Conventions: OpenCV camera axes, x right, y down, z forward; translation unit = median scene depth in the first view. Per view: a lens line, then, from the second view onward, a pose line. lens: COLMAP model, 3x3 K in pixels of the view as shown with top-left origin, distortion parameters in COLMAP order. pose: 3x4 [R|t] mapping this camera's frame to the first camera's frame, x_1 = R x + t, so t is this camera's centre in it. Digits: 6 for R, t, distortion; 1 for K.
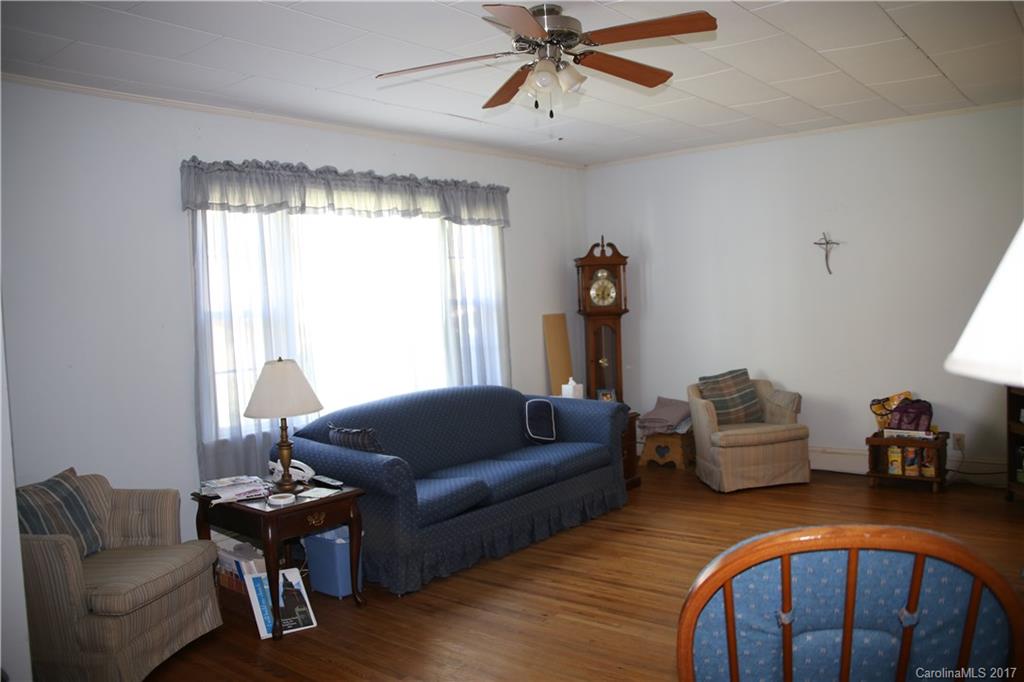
lens RADIAL K [[811.0, 0, 500.3], [0, 811.0, 341.1], [0, 0, 1]] dist [-0.172779, 0.127316]
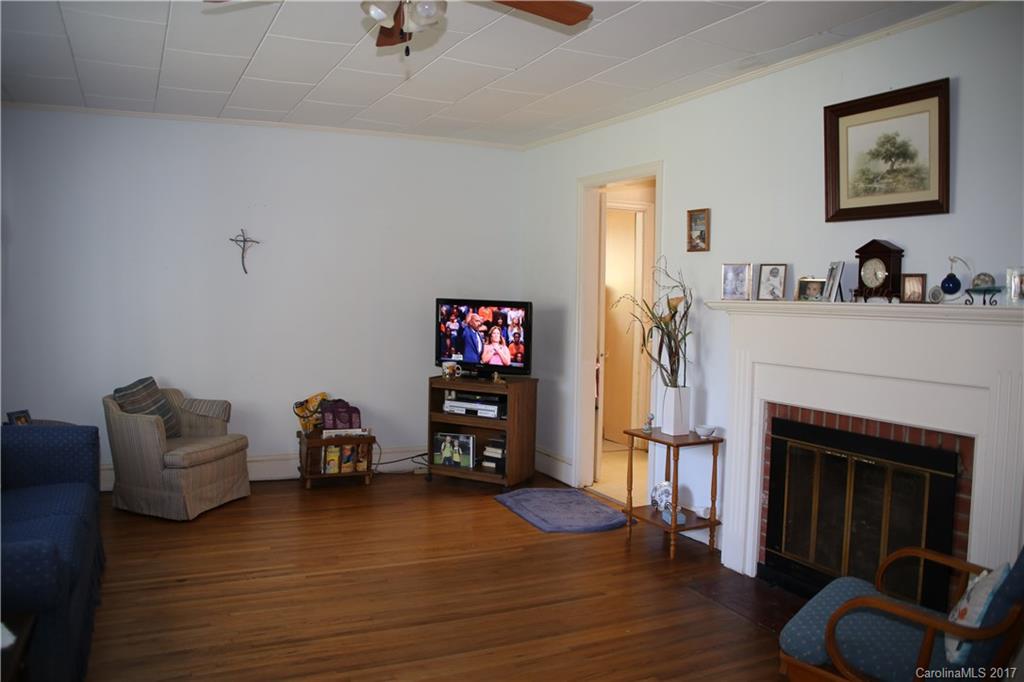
lens RADIAL K [[811.0, 0, 500.3], [0, 811.0, 341.1], [0, 0, 1]] dist [-0.172779, 0.127316]
pose [[0.427280, 0.005900, 0.904100, -0.349607], [0.012196, 0.999850, -0.012289, 0.012992], [-0.904037, 0.016277, 0.427144, 0.348356]]
